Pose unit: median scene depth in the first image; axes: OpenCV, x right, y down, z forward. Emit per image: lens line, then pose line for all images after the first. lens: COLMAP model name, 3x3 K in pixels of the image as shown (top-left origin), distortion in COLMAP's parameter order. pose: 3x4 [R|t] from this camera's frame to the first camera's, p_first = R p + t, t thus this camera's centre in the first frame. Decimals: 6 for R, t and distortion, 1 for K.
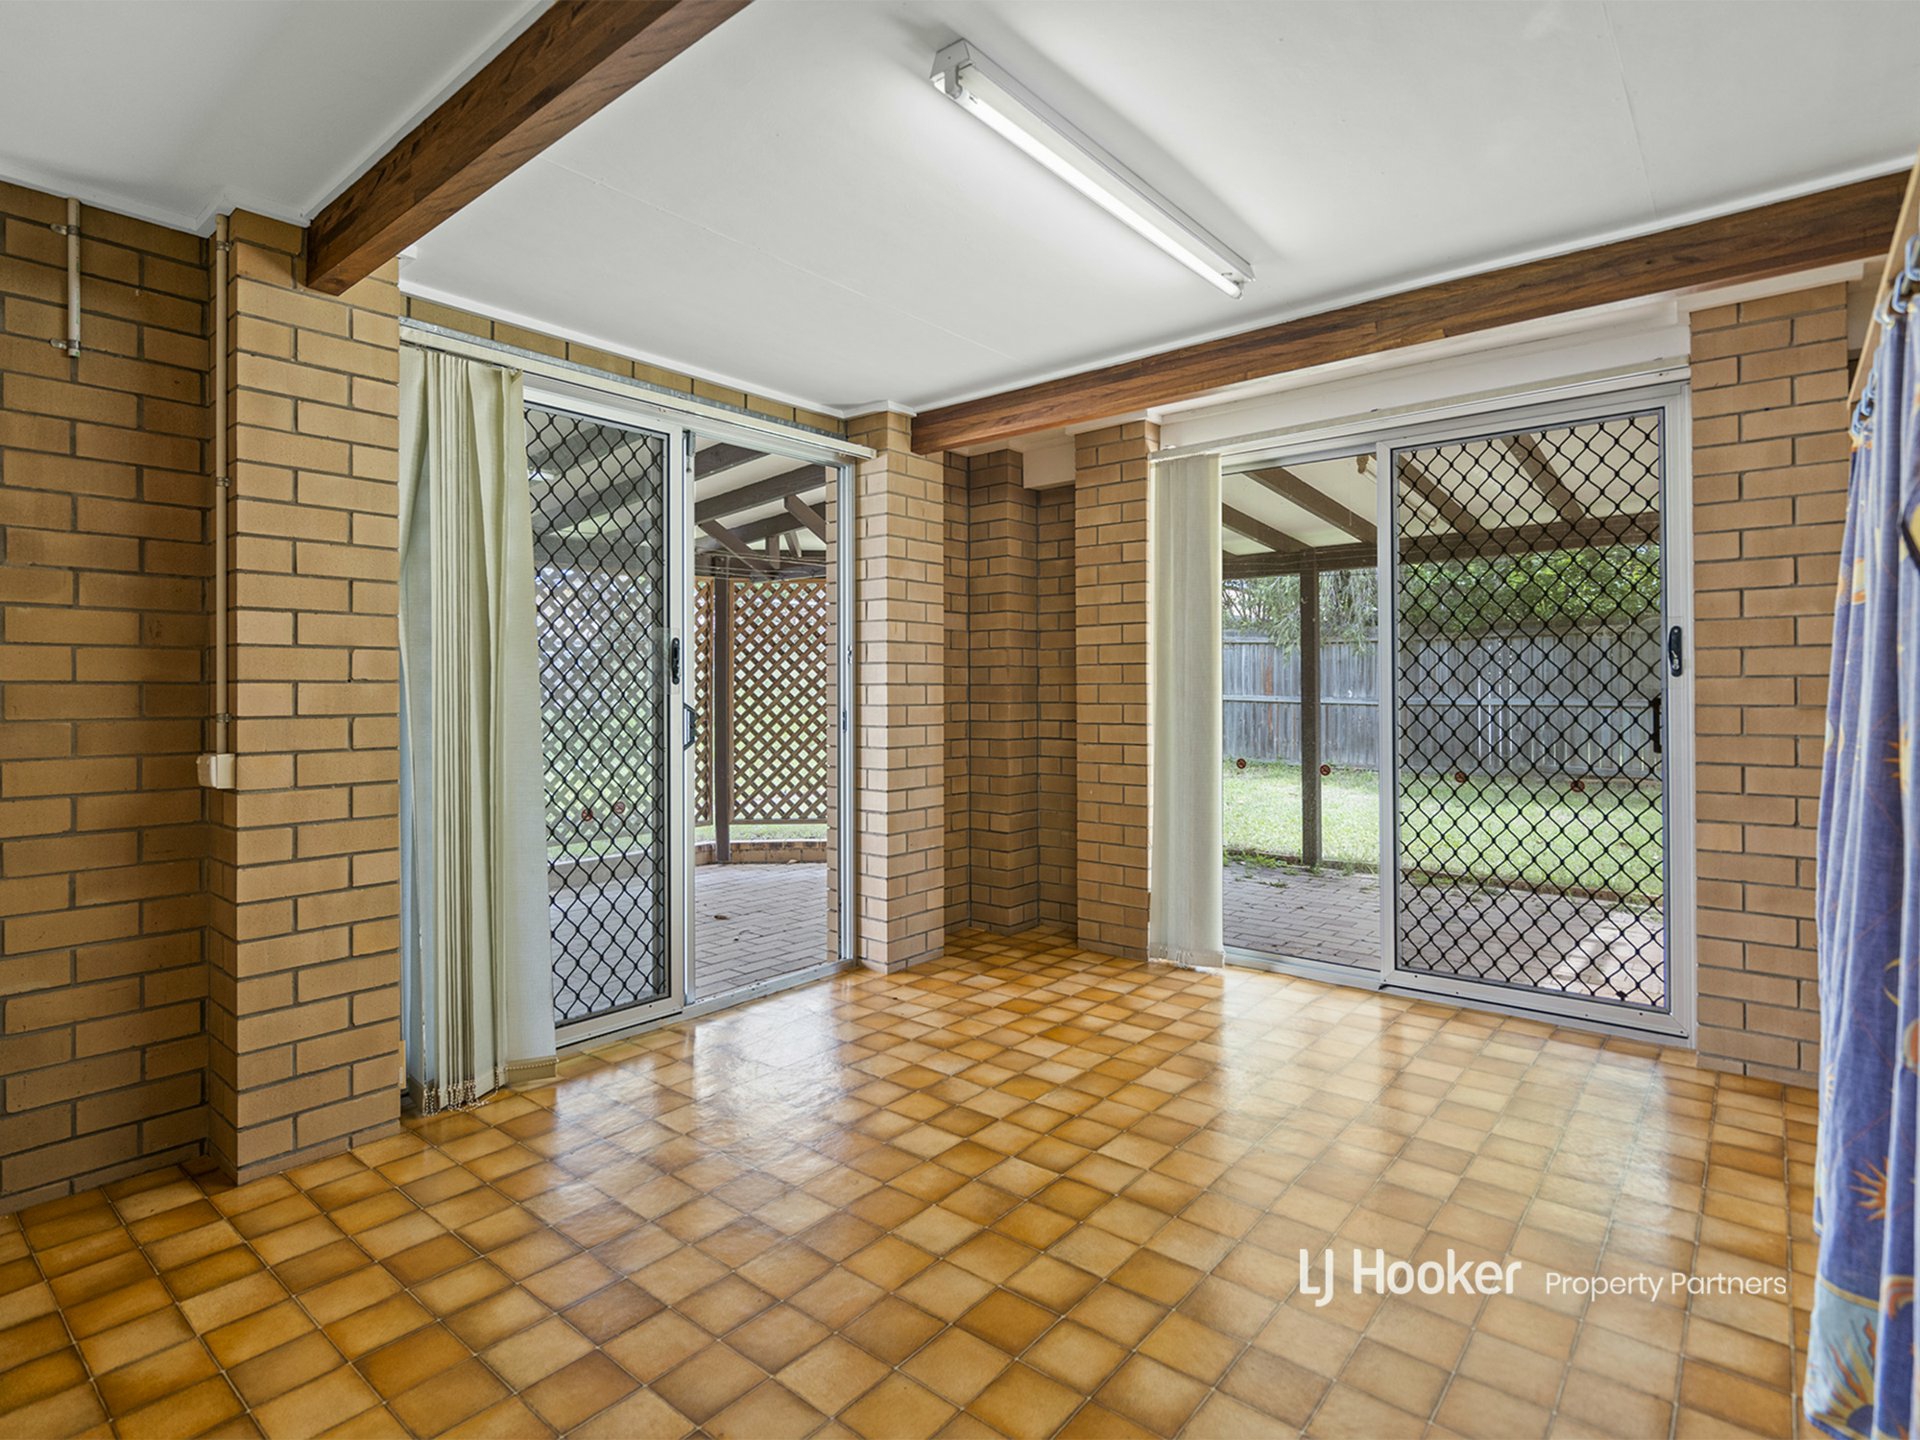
lens RADIAL K [[985.0, 0, 949.6], [0, 985.0, 704.4], [0, 0, 1]] dist [-0.013207, 0.005894]
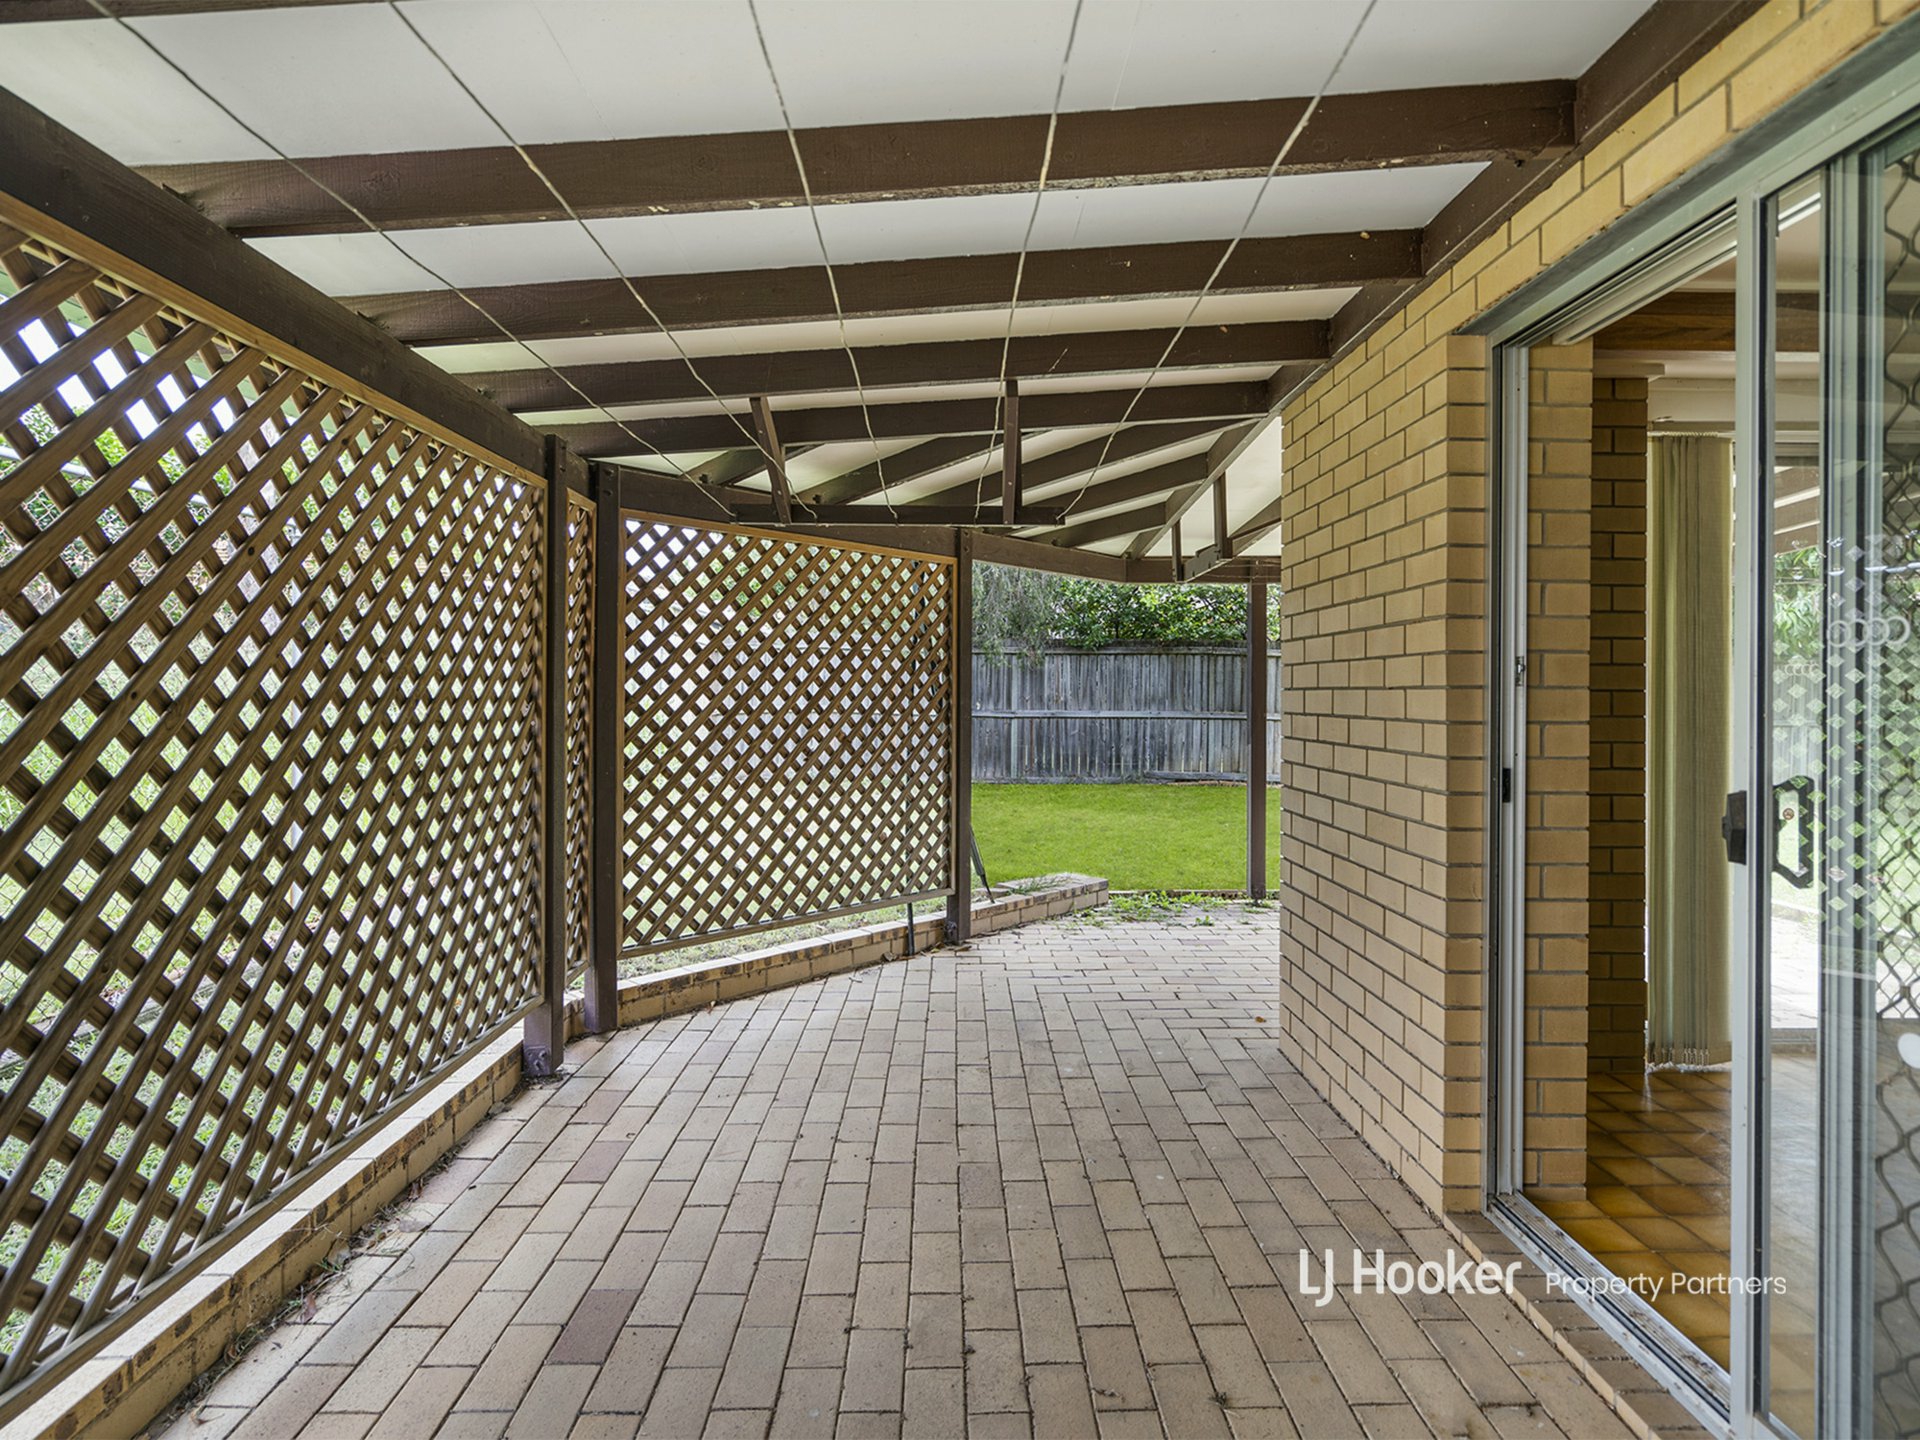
lens RADIAL K [[985.0, 0, 958.8], [0, 985.0, 706.8], [0, 0, 1]] dist [-0.013207, 0.005894]
pose [[0.755185, -0.004134, 0.655498, -0.584427], [0.004903, 0.999988, 0.000657, -0.024964], [-0.655493, 0.002718, 0.755196, 0.619287]]
